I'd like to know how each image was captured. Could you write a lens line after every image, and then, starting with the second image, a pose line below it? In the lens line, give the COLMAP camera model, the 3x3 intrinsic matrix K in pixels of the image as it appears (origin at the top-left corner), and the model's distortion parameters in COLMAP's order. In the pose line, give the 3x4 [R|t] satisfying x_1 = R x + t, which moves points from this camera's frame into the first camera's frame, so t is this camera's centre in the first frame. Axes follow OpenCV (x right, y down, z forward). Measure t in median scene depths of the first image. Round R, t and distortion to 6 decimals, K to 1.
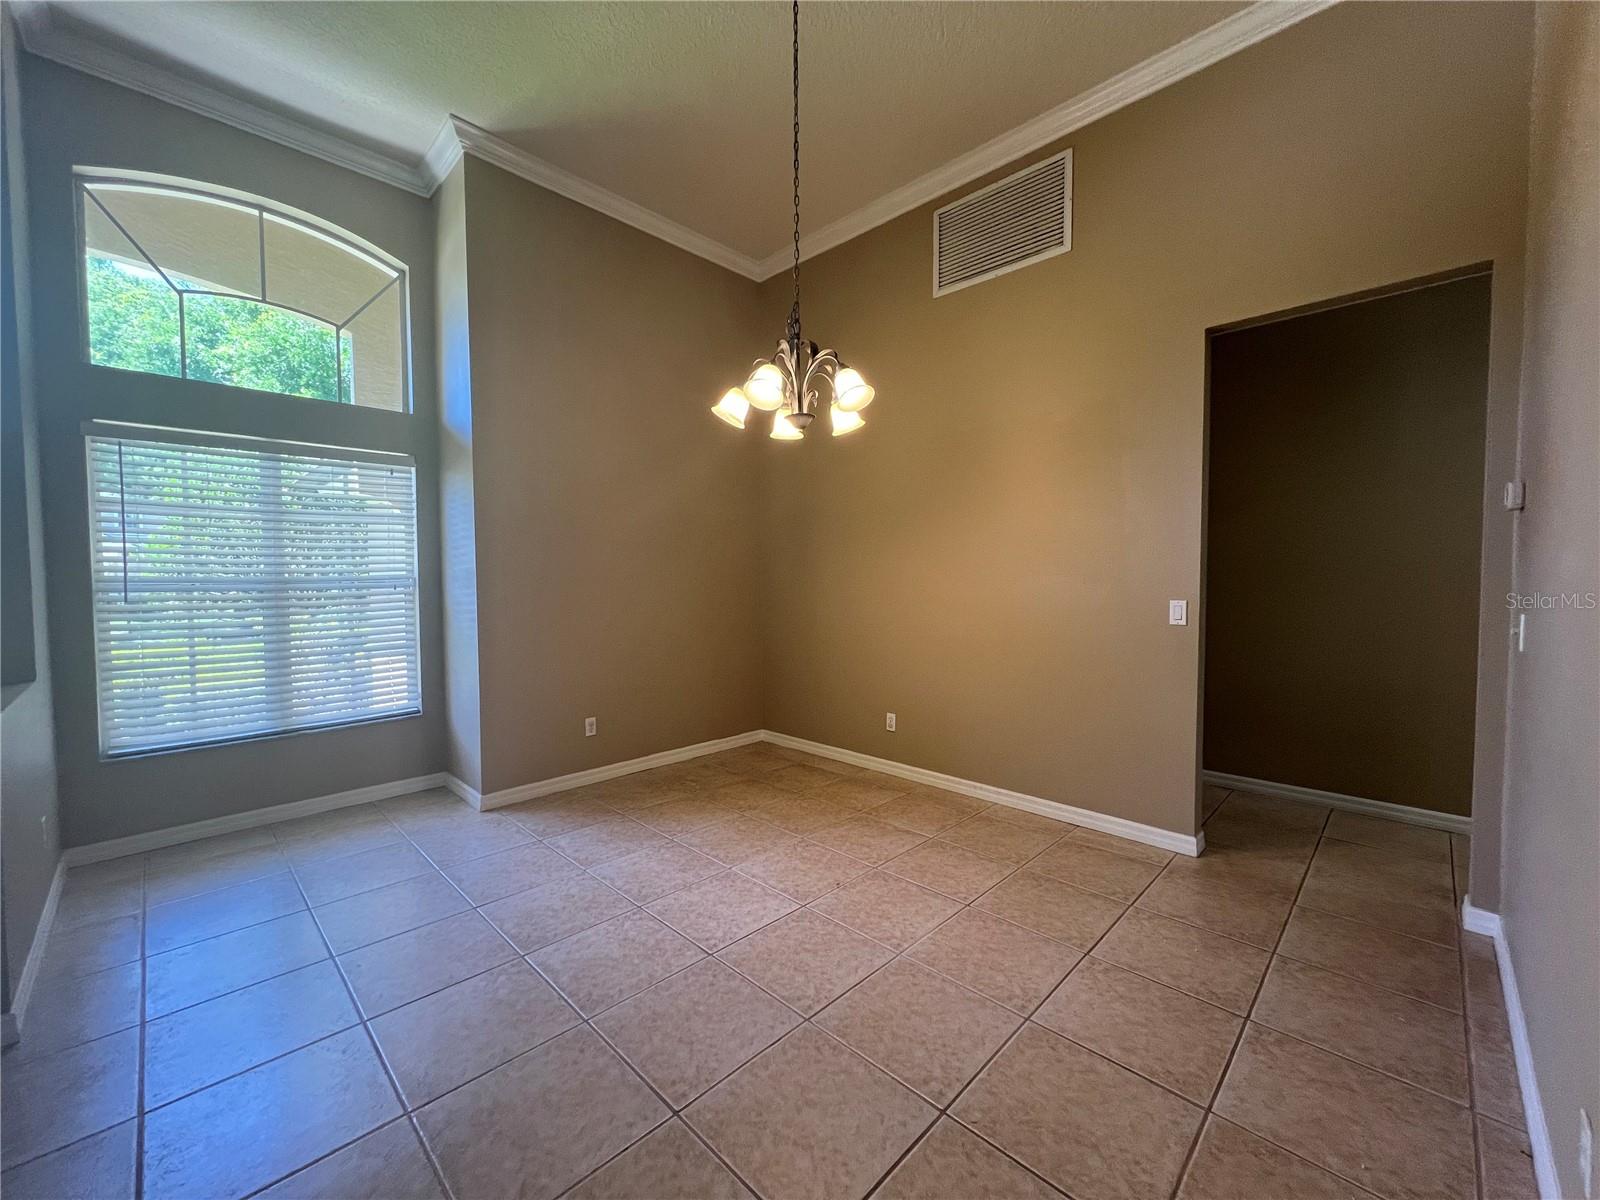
lens RADIAL K [[638.3, 0, 799.4], [0, 638.3, 601.7], [0, 0, 1]] dist [-0.001653, -0.000081]
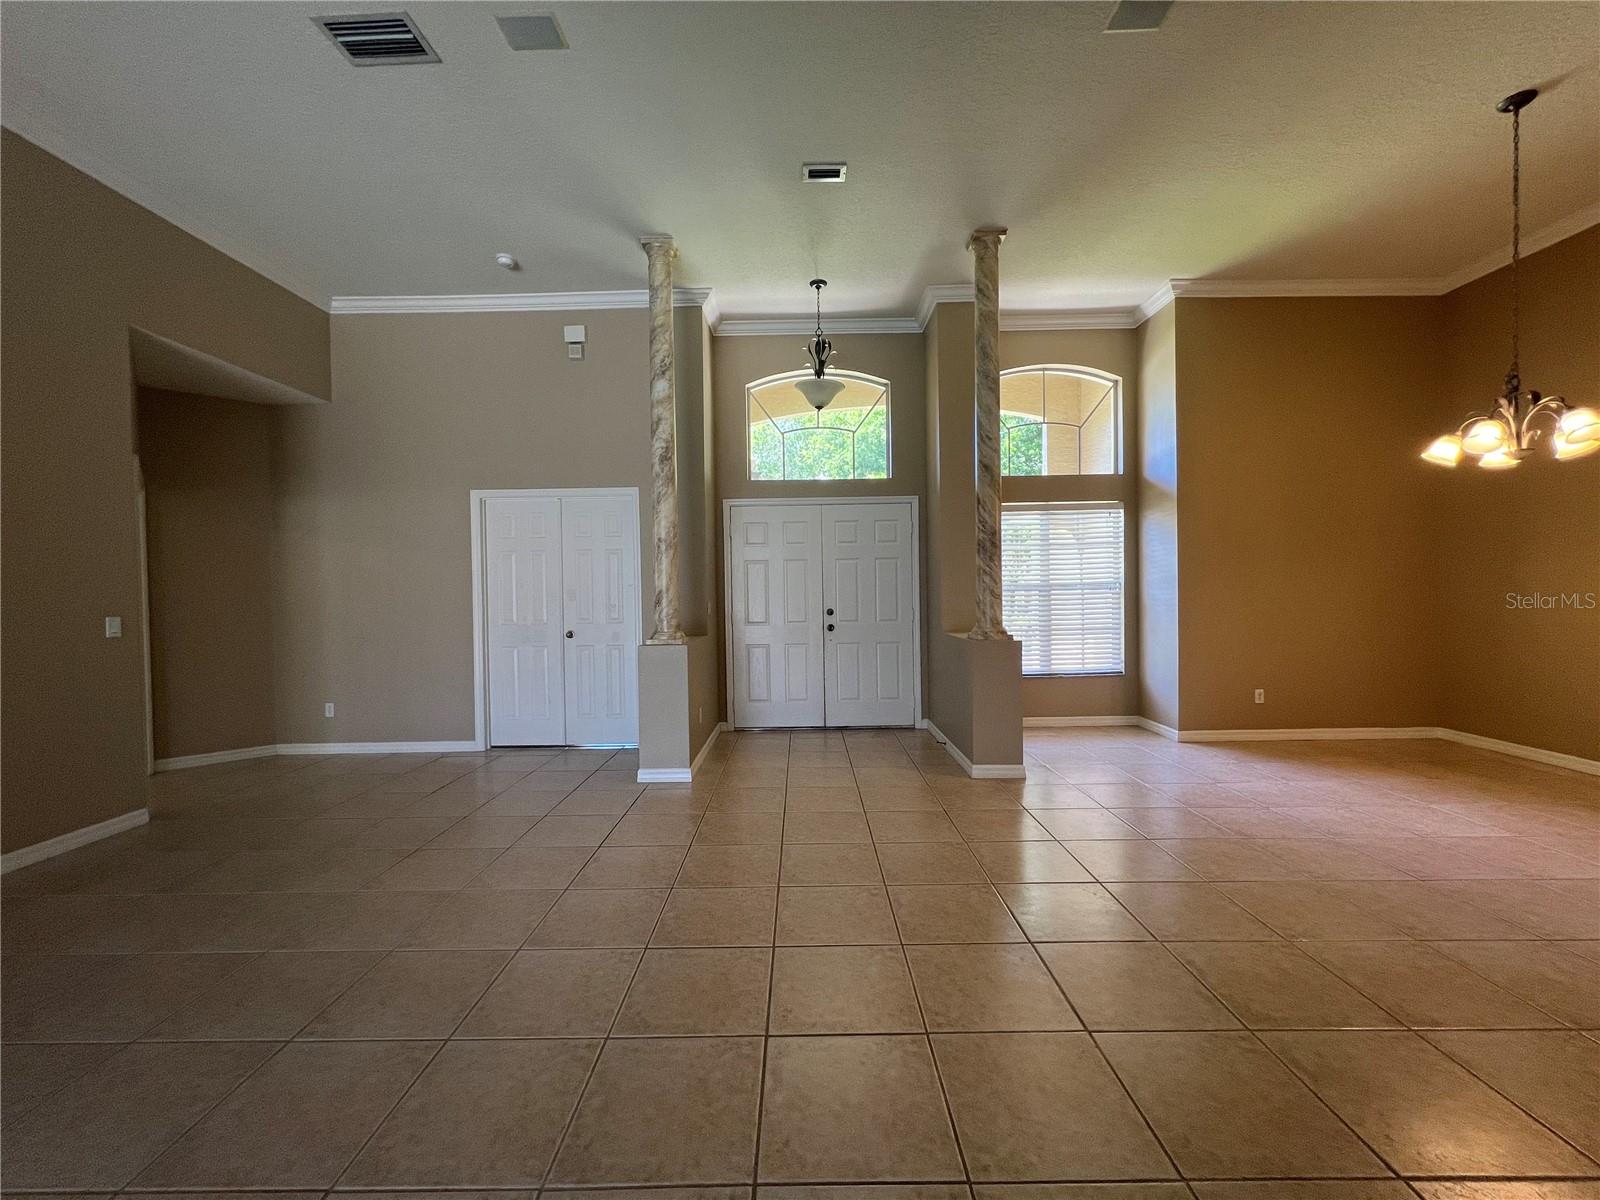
lens RADIAL K [[638.3, 0, 799.4], [0, 638.3, 601.7], [0, 0, 1]] dist [-0.001653, -0.000081]
pose [[0.698936, 0.007081, -0.715149, -0.083752], [-0.016033, 0.999855, -0.005769, 0.040160], [0.715004, 0.015498, 0.698948, -0.844947]]
